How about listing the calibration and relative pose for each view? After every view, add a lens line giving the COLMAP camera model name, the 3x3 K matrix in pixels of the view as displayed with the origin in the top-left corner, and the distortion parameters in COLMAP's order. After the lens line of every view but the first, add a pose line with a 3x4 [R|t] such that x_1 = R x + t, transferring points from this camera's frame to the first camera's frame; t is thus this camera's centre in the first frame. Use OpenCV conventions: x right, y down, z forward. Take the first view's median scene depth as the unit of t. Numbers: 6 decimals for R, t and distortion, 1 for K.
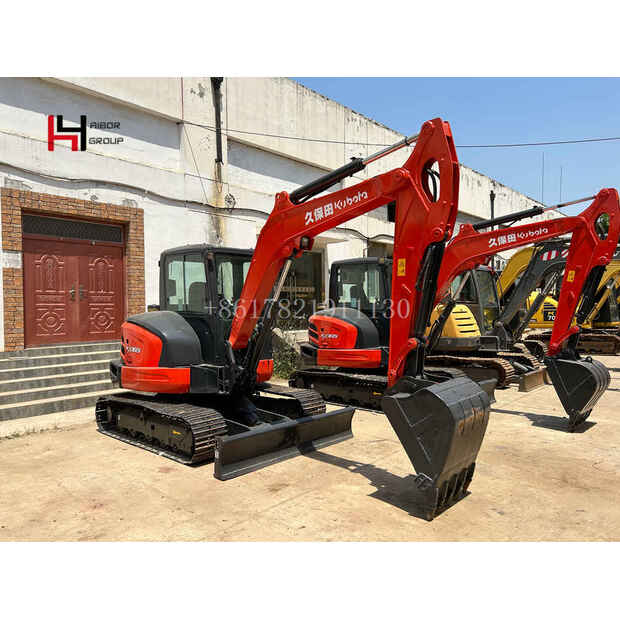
lens RADIAL K [[466.8, 0, 308.1], [0, 466.8, 315.5], [0, 0, 1]] dist [0.047373, -0.053456]
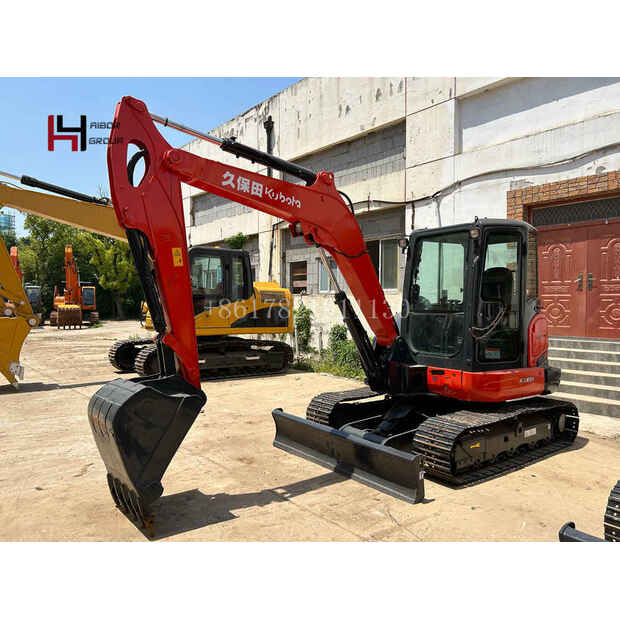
lens RADIAL K [[466.8, 0, 304.2], [0, 466.8, 314.4], [0, 0, 1]] dist [0.047373, -0.053456]
pose [[-0.130400, 0.034360, -0.990866, 0.497214], [-0.014527, 0.999226, 0.036562, -0.012492], [0.991355, 0.019162, -0.129800, 0.625014]]
